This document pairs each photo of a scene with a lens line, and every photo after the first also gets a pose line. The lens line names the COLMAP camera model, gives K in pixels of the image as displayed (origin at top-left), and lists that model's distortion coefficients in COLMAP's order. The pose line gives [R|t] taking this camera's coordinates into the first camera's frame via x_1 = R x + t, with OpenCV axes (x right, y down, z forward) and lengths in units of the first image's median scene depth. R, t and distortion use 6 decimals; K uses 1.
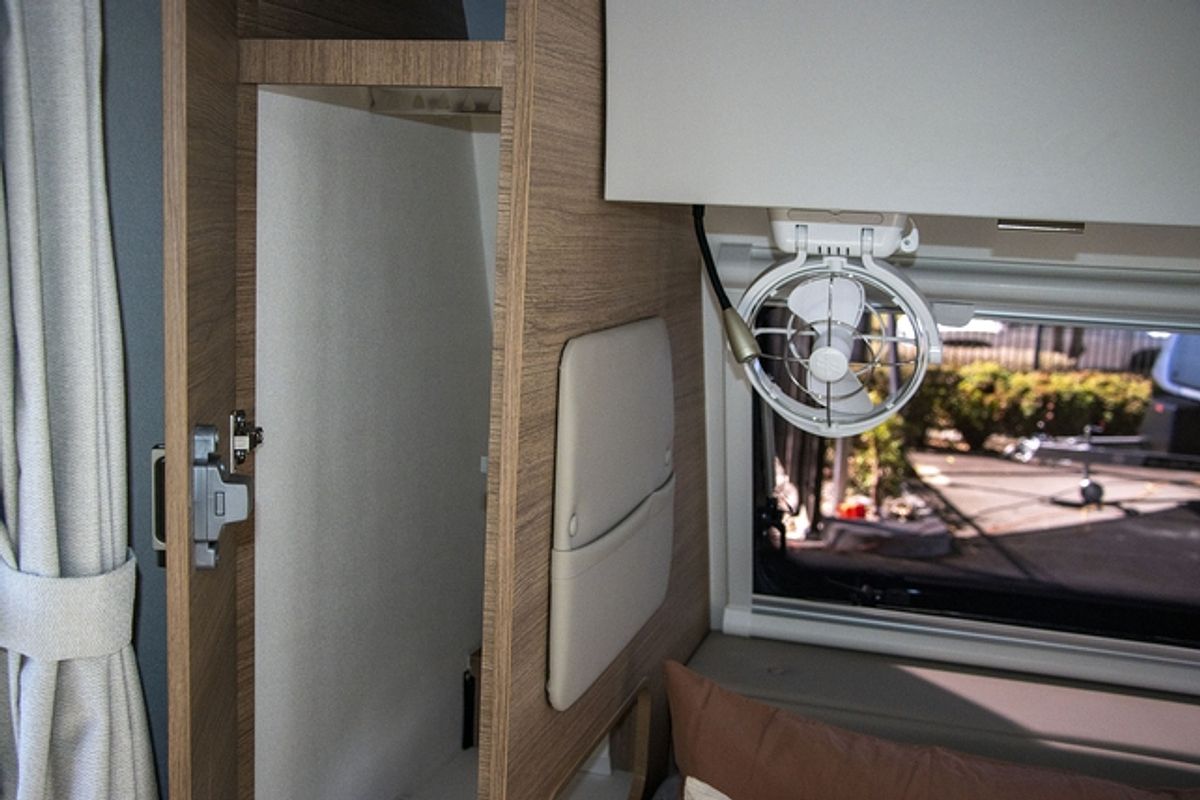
lens RADIAL K [[1307.8, 0, 599.9], [0, 1307.8, 401.9], [0, 0, 1]] dist [-0.002497, 0.000000]
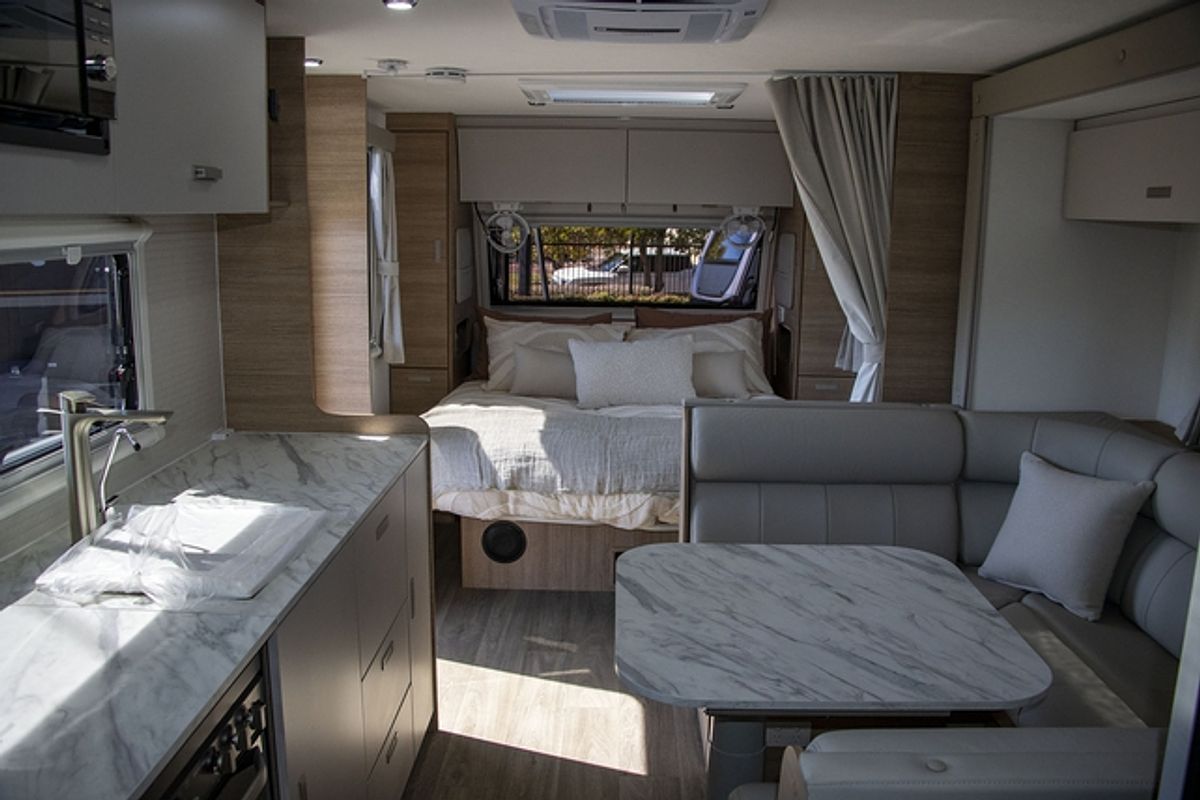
lens RADIAL K [[973.4, 0, 601.3], [0, 973.4, 401.3], [0, 0, 1]] dist [-0.078456, 0.024166]
pose [[0.962061, -0.084357, 0.259466, -0.425738], [0.069957, 0.995478, 0.064257, 0.346595], [-0.263714, -0.043667, 0.963612, -2.332973]]
